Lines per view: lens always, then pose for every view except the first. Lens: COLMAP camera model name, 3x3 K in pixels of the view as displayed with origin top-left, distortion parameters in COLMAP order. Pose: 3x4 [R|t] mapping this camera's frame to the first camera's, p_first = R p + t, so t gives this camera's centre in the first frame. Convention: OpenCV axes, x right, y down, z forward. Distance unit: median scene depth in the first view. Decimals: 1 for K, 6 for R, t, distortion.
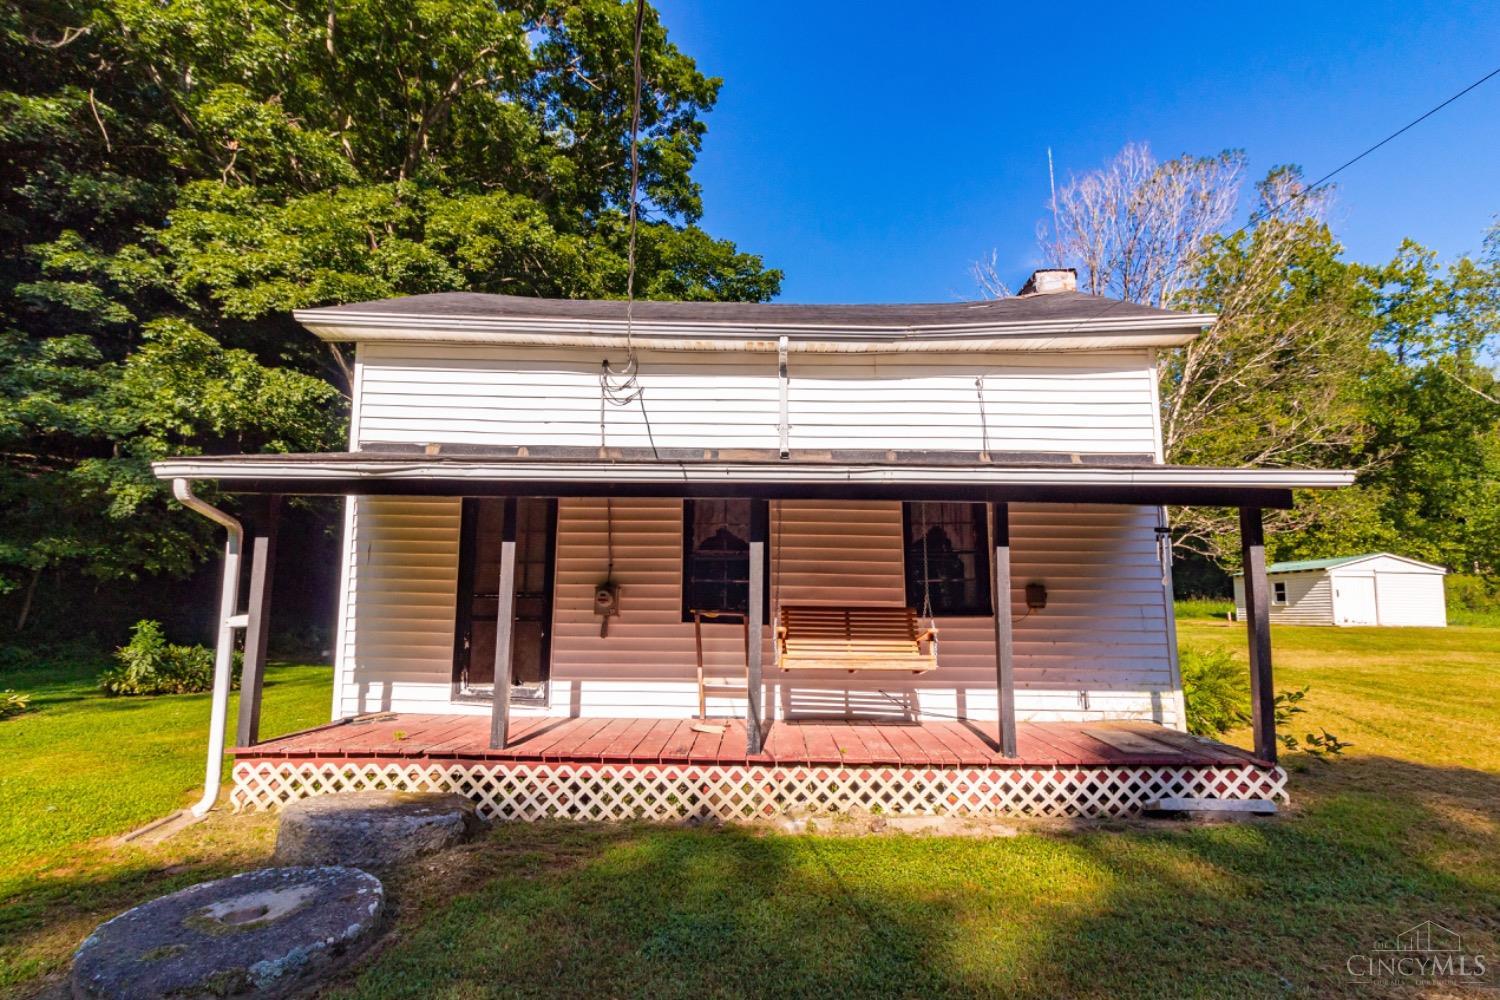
lens RADIAL K [[686.3, 0, 745.5], [0, 686.3, 533.3], [0, 0, 1]] dist [-0.005636, -0.000598]
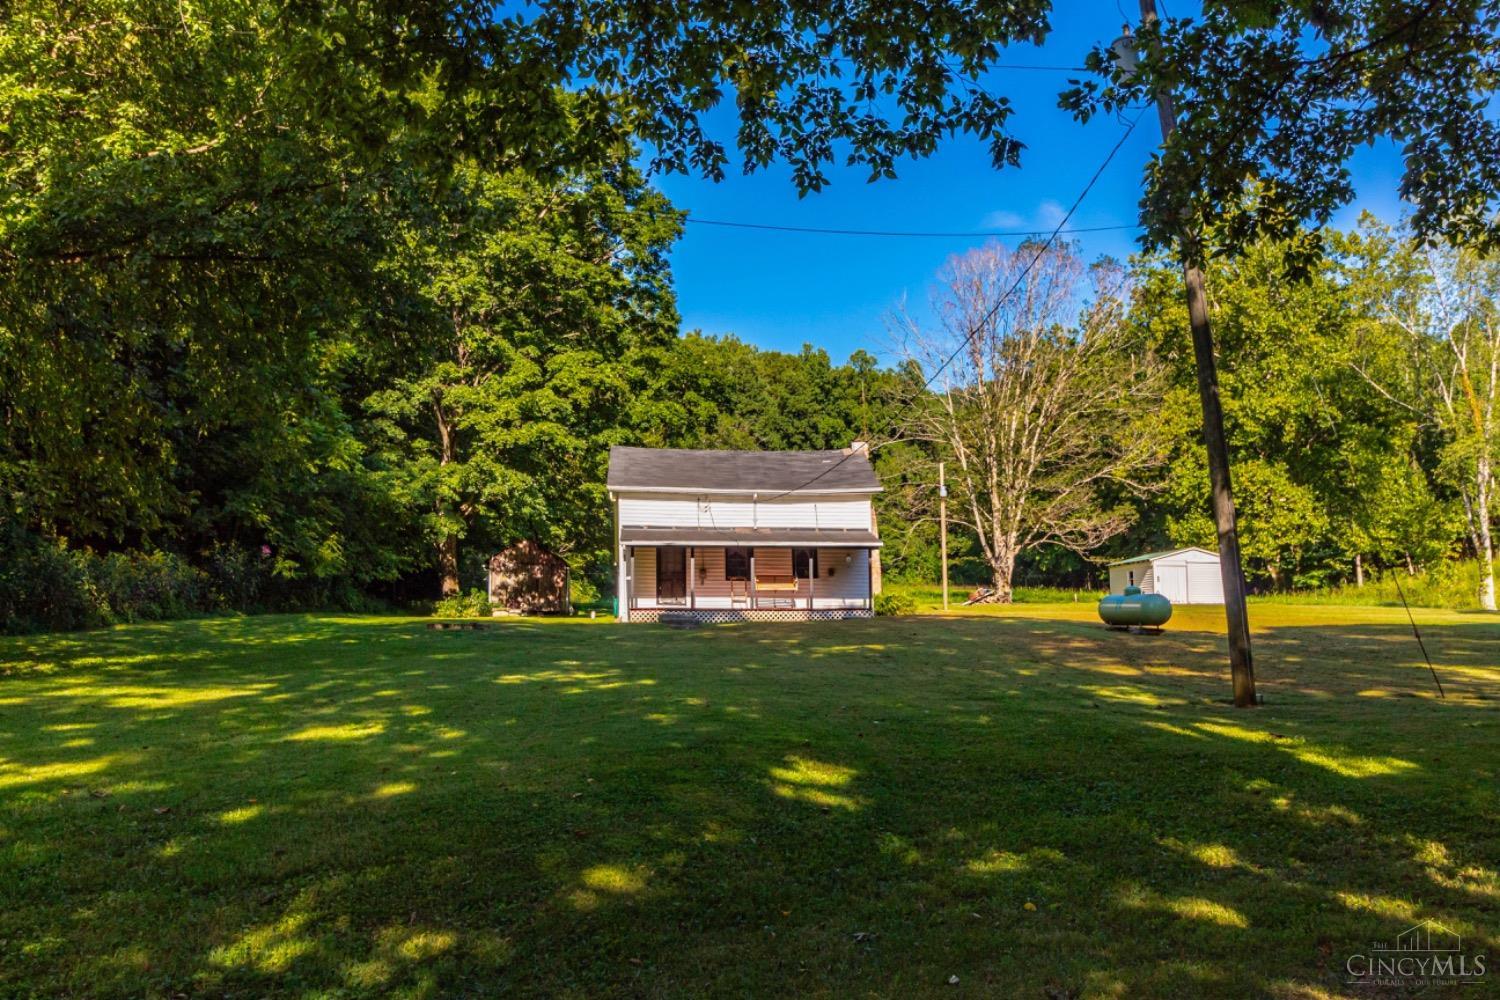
lens RADIAL K [[1303.0, 0, 750.0], [0, 1303.0, 500.0], [0, 0, 1]] dist [-0.001541, 0.006191]
pose [[0.993466, -0.001436, 0.114120, -0.670750], [0.000657, 0.999976, 0.006863, -0.293579], [-0.114127, -0.006743, 0.993443, -5.103467]]
